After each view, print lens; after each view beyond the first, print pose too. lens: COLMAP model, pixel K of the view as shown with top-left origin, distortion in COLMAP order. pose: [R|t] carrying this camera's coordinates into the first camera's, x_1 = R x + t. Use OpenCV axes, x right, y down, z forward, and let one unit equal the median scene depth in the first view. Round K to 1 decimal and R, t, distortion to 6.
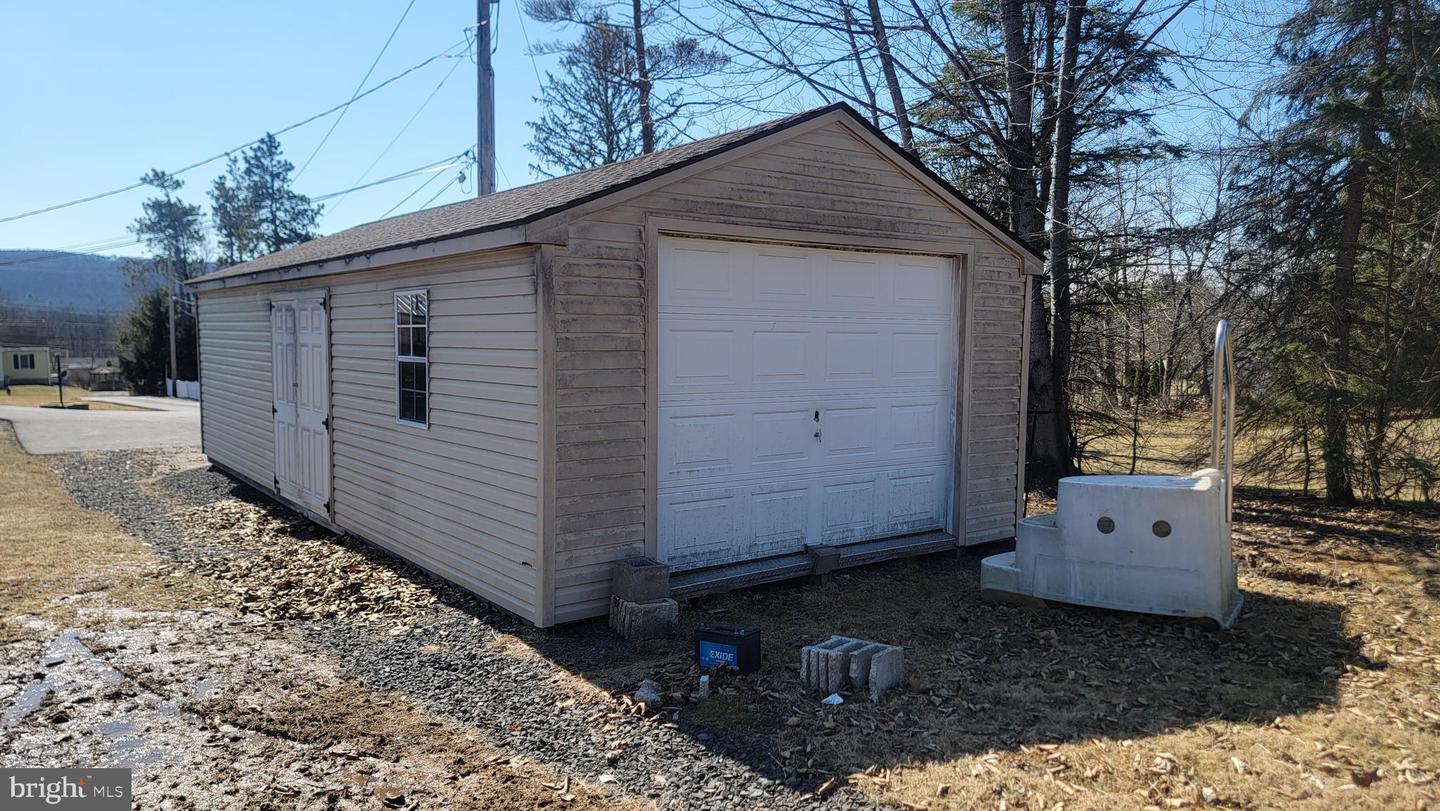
lens RADIAL K [[992.5, 0, 719.9], [0, 992.5, 405.1], [0, 0, 1]] dist [-0.000003, 0.000374]
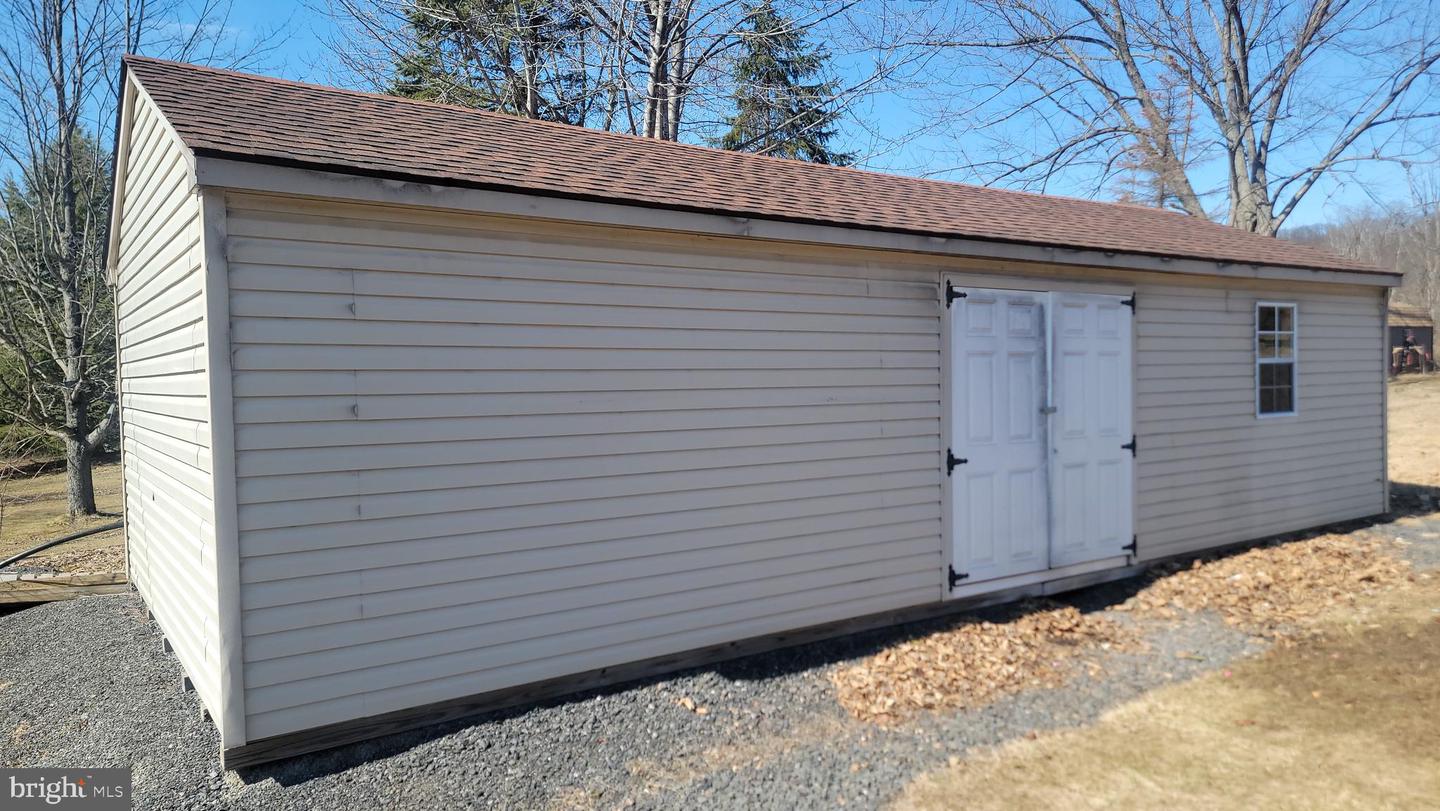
lens RADIAL K [[992.5, 0, 718.9], [0, 992.5, 405.6], [0, 0, 1]] dist [-0.000003, 0.000374]
pose [[0.065684, -0.043398, 0.996896, -1.507346], [0.092043, 0.995058, 0.037253, -0.095810], [-0.993586, 0.089311, 0.069354, 1.538853]]
